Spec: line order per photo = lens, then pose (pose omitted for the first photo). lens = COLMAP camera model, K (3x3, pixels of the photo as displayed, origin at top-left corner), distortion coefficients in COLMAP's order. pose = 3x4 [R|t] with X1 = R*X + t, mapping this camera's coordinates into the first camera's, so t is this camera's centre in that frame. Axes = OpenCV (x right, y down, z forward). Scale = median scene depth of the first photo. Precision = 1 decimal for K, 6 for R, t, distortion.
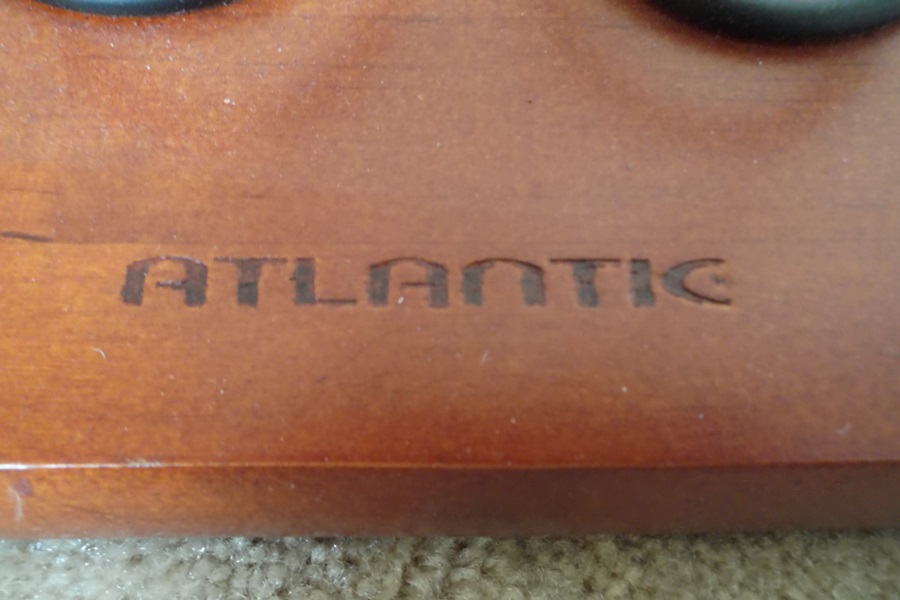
lens RADIAL K [[658.2, 0, 448.7], [0, 658.2, 297.4], [0, 0, 1]] dist [0.011447, 0.004449]
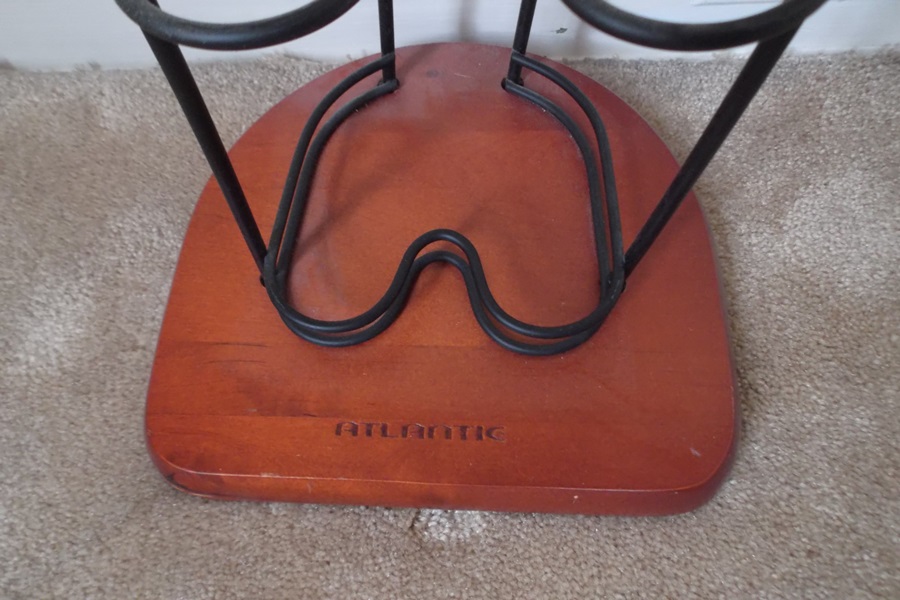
lens RADIAL K [[658.2, 0, 450.9], [0, 658.2, 303.4], [0, 0, 1]] dist [0.011447, 0.004449]
pose [[0.992519, 0.009539, -0.121719, 0.512857], [-0.021711, 0.994844, -0.099065, -0.327516], [0.120146, 0.100967, 0.987609, -2.309809]]
